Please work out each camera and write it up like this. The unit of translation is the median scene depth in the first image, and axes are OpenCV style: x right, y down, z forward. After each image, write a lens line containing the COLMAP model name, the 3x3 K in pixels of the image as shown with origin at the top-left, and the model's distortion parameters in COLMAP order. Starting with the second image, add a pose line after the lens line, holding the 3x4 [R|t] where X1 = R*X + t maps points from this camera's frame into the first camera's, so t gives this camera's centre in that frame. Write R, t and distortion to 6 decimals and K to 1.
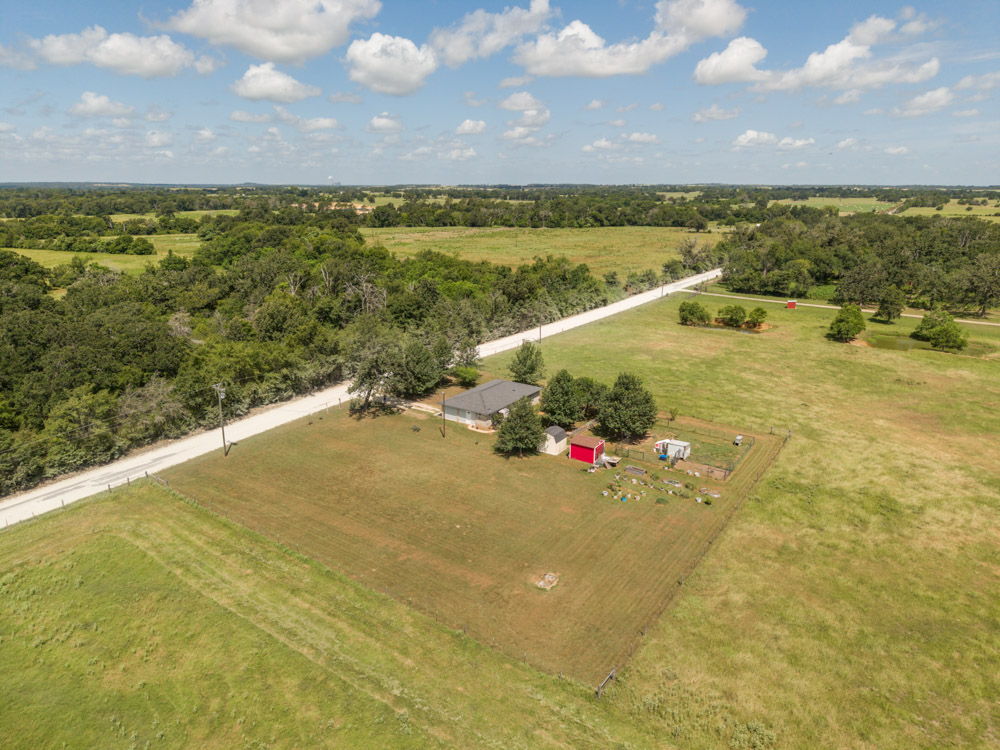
lens RADIAL K [[713.9, 0, 500.0], [0, 713.9, 375.0], [0, 0, 1]] dist [-0.005796, -0.004804]
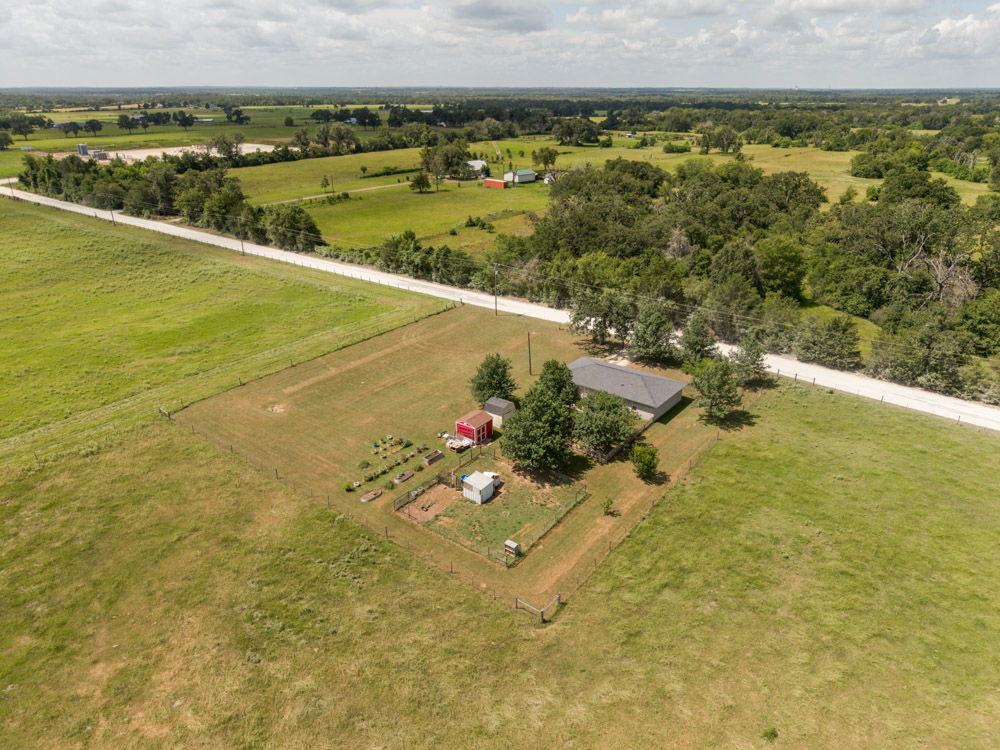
lens RADIAL K [[666.2, 0, 482.2], [0, 666.2, 373.2], [0, 0, 1]] dist [0.009532, -0.006400]
pose [[-0.096748, 0.389670, -0.915859, 0.832076], [-0.257980, 0.878910, 0.401202, -0.292809], [0.961294, 0.275089, 0.015495, 0.895740]]
